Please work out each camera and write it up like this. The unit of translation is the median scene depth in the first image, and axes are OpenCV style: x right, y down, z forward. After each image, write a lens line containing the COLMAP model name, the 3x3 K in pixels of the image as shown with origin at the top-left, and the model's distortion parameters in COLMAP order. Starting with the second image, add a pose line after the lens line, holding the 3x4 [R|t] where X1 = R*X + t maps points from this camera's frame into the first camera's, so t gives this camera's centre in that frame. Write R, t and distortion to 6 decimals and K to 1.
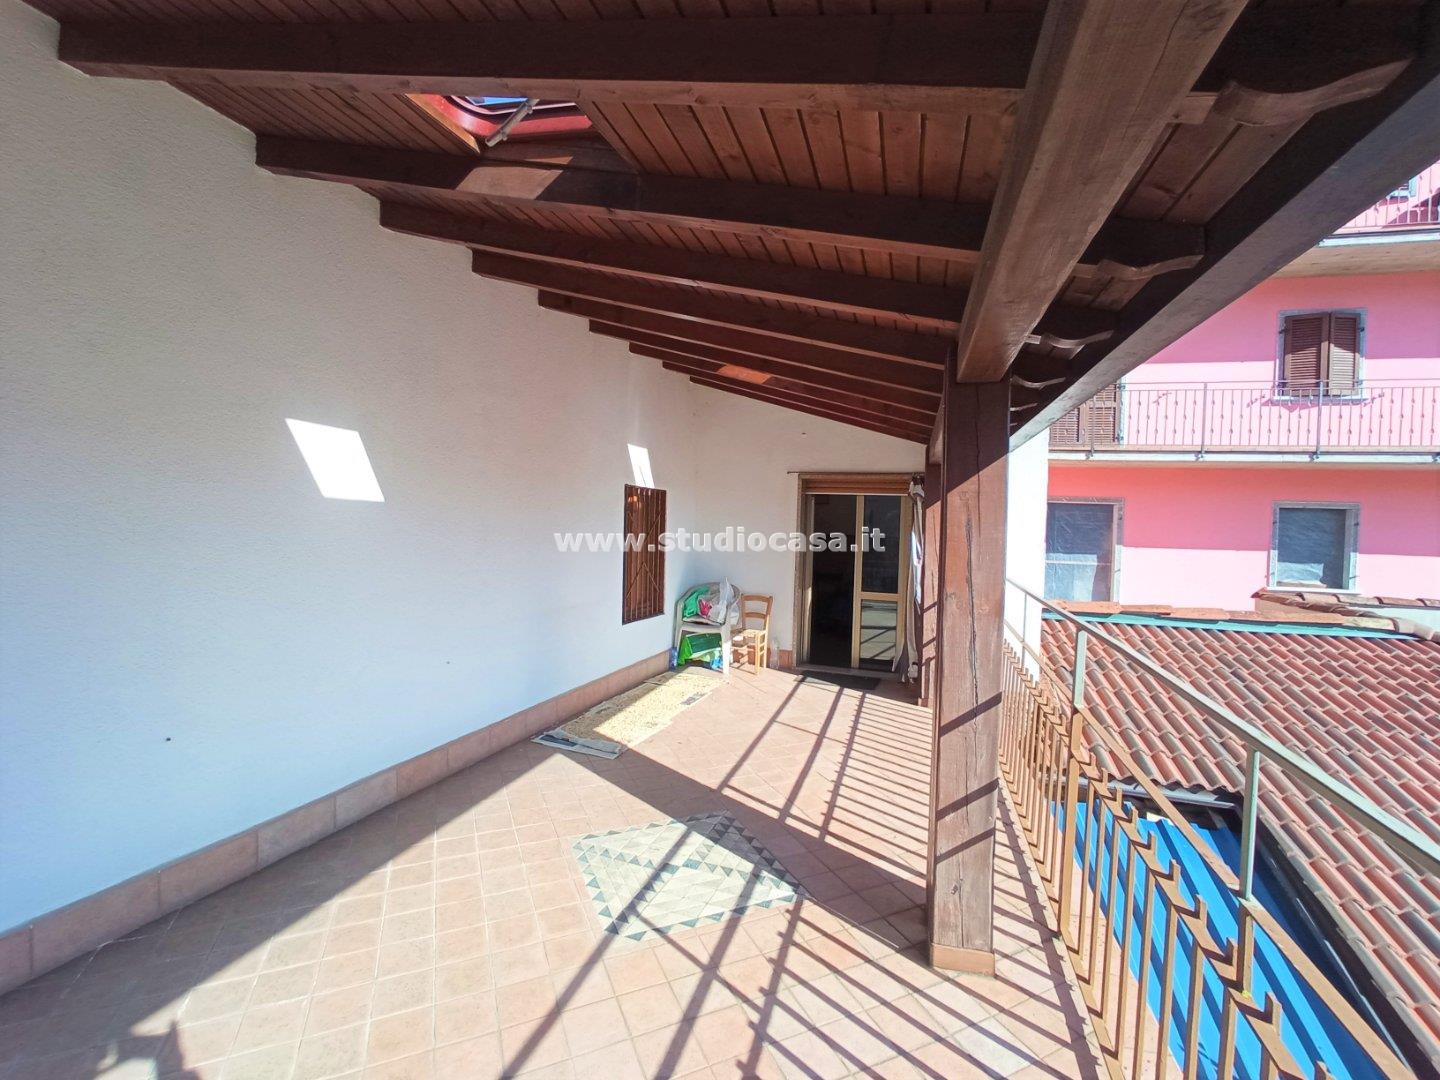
lens RADIAL K [[639.6, 0, 719.6], [0, 639.6, 526.7], [0, 0, 1]] dist [-0.019149, 0.005148]
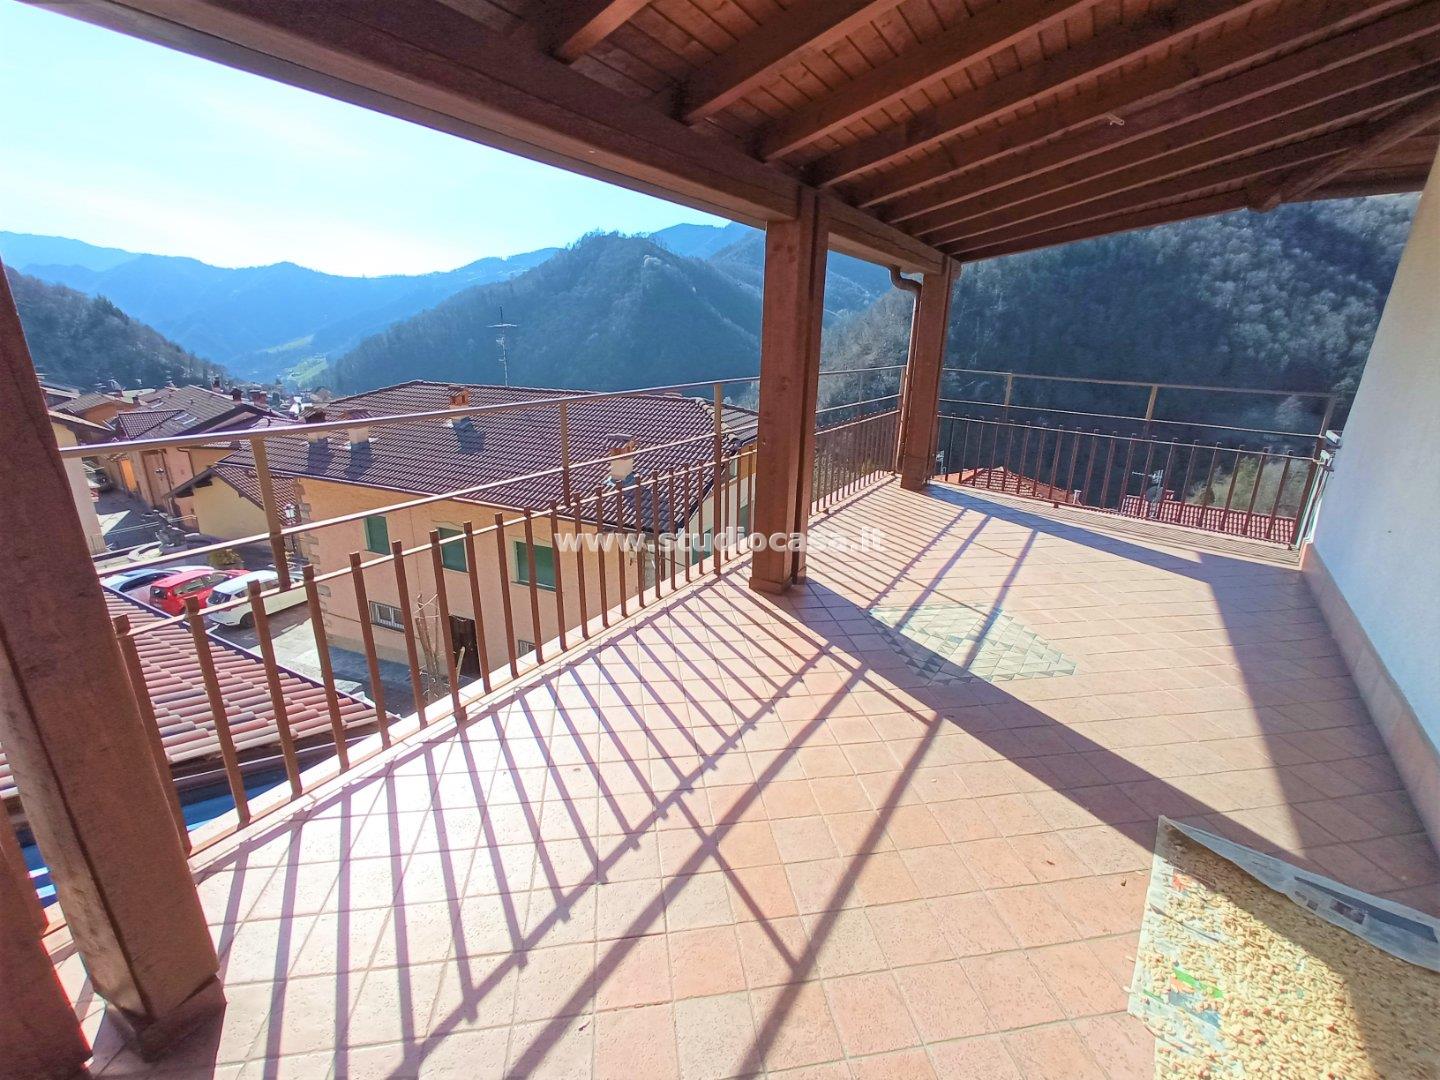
lens RADIAL K [[639.6, 0, 719.6], [0, 639.6, 526.7], [0, 0, 1]] dist [-0.019149, 0.005148]
pose [[-0.966085, -0.121571, 0.227816, 0.087483], [-0.046142, 0.949316, 0.310918, -0.006651], [-0.254068, 0.289861, -0.922730, 1.417216]]
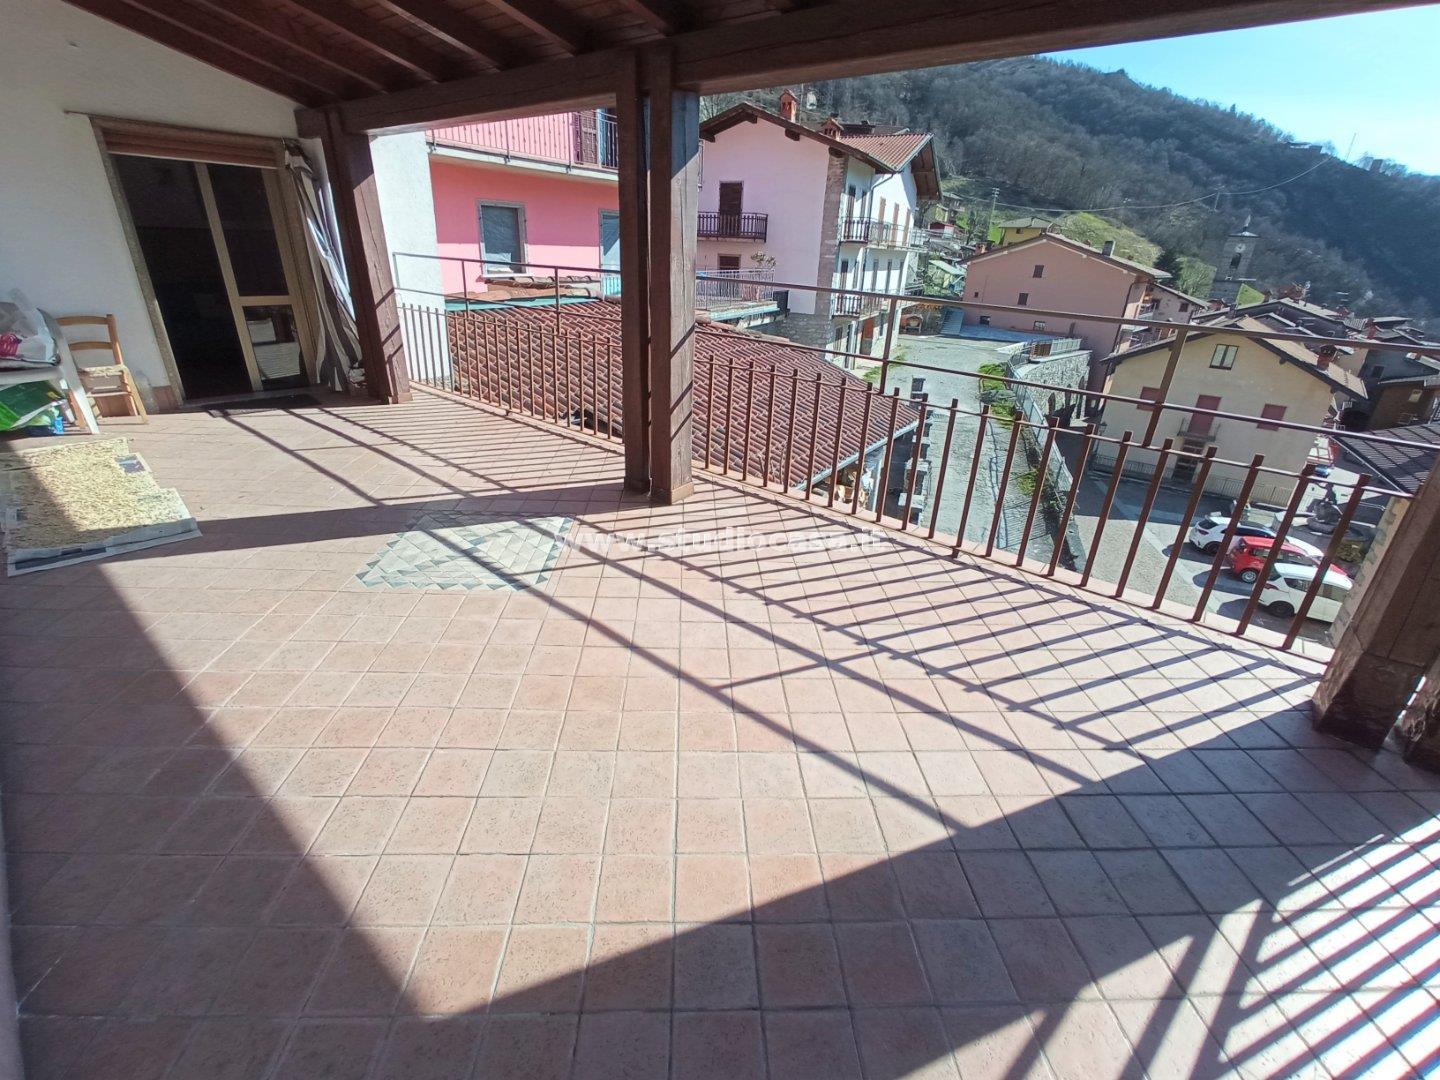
lens RADIAL K [[639.6, 0, 719.6], [0, 639.6, 526.7], [0, 0, 1]] dist [-0.019149, 0.005148]
pose [[0.372024, -0.383348, 0.845365, -0.540306], [-0.020822, 0.907059, 0.420488, 0.023196], [-0.927989, -0.174034, 0.329466, 0.168273]]
